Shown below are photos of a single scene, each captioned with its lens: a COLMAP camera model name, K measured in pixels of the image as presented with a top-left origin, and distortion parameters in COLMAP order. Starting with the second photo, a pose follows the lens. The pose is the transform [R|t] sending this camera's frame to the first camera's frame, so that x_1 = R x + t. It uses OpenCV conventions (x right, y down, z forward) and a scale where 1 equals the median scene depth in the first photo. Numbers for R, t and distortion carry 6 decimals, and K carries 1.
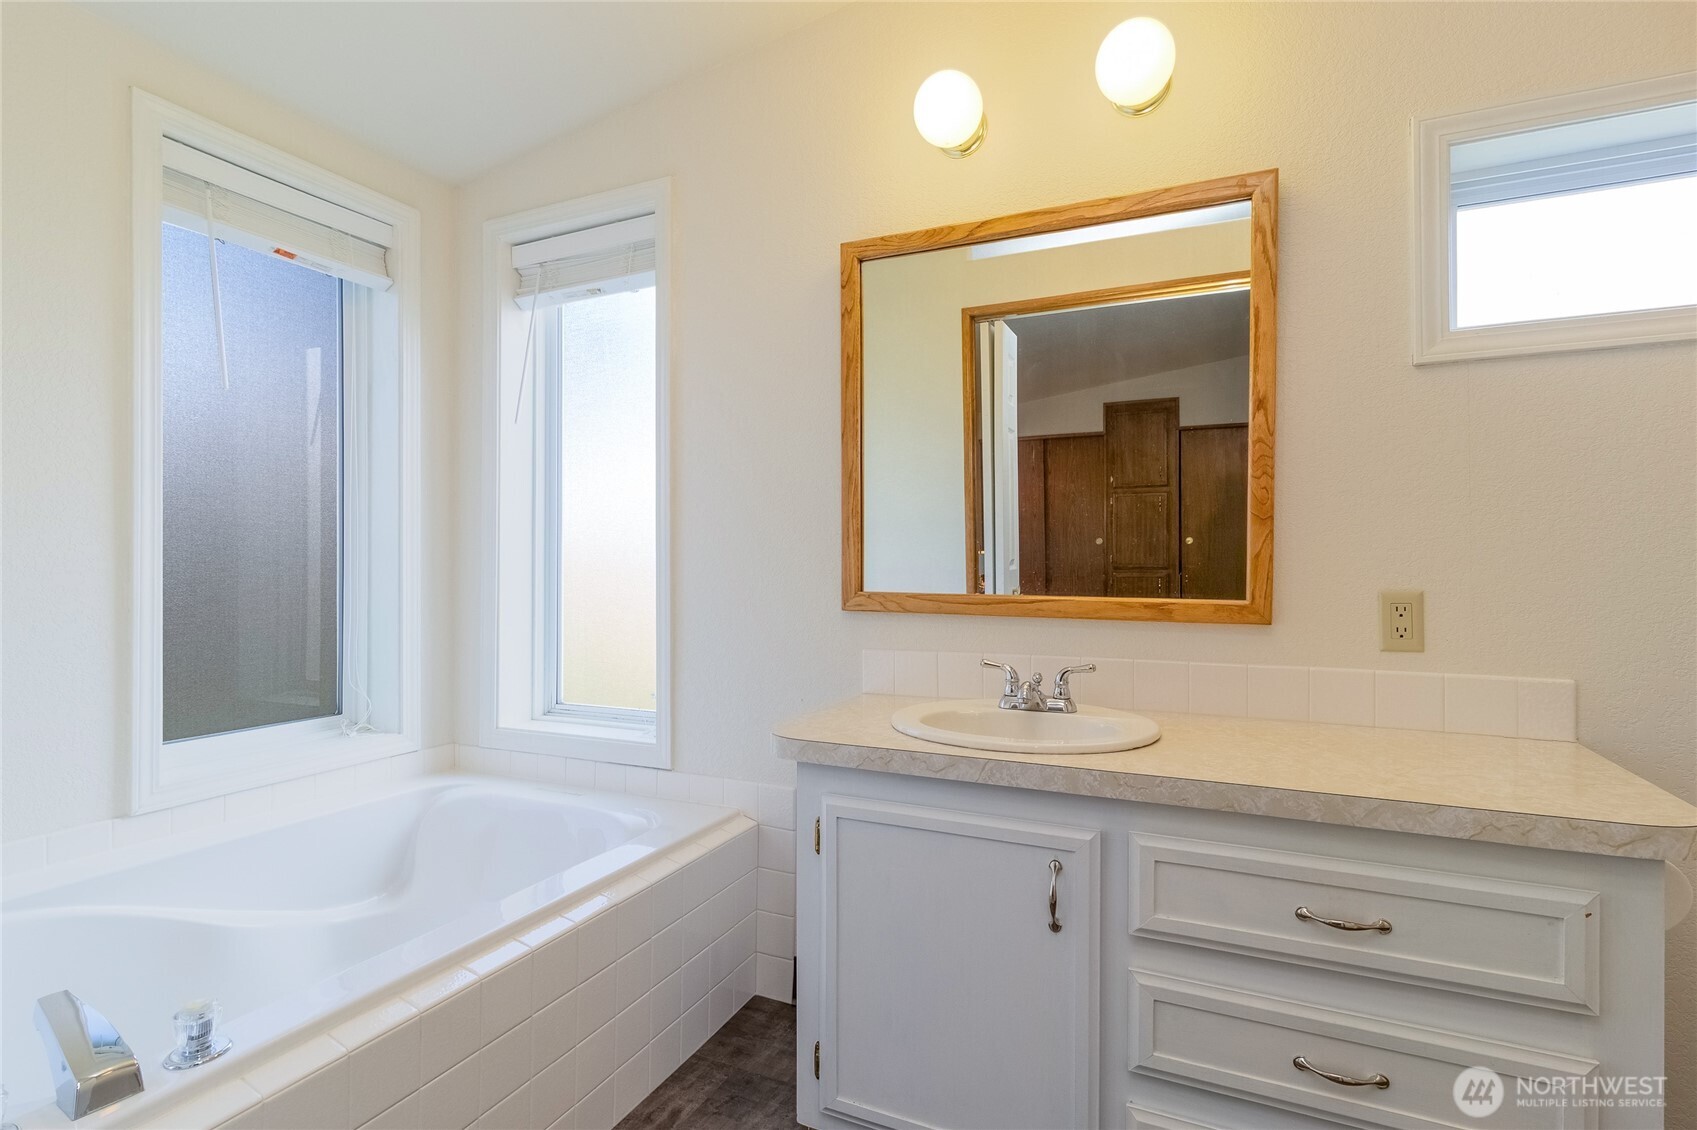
lens RADIAL K [[821.3, 0, 842.2], [0, 821.3, 568.8], [0, 0, 1]] dist [-0.005434, 0.001670]
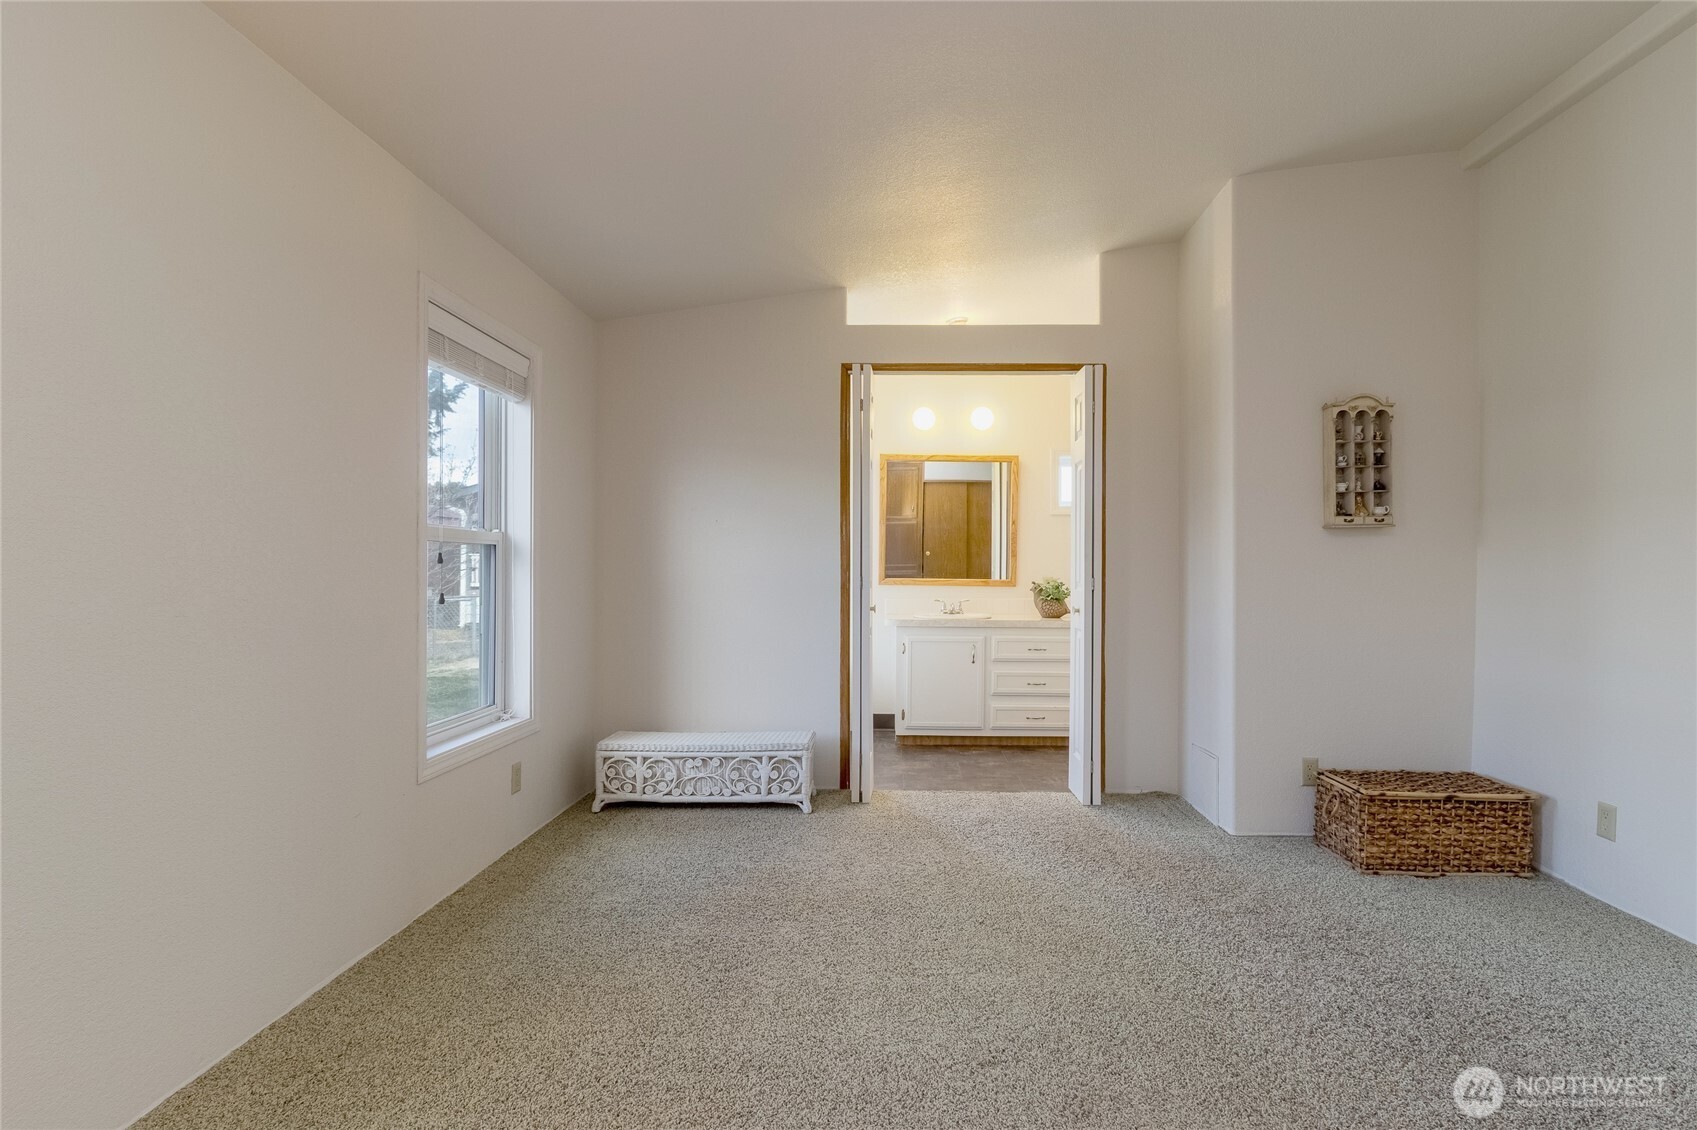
lens RADIAL K [[821.3, 0, 853.8], [0, 821.3, 565.9], [0, 0, 1]] dist [-0.005434, 0.001670]
pose [[0.929410, 0.004131, 0.369026, -1.592307], [-0.001582, 0.999973, -0.007210, 0.009196], [-0.369046, 0.006117, 0.929391, -2.250926]]
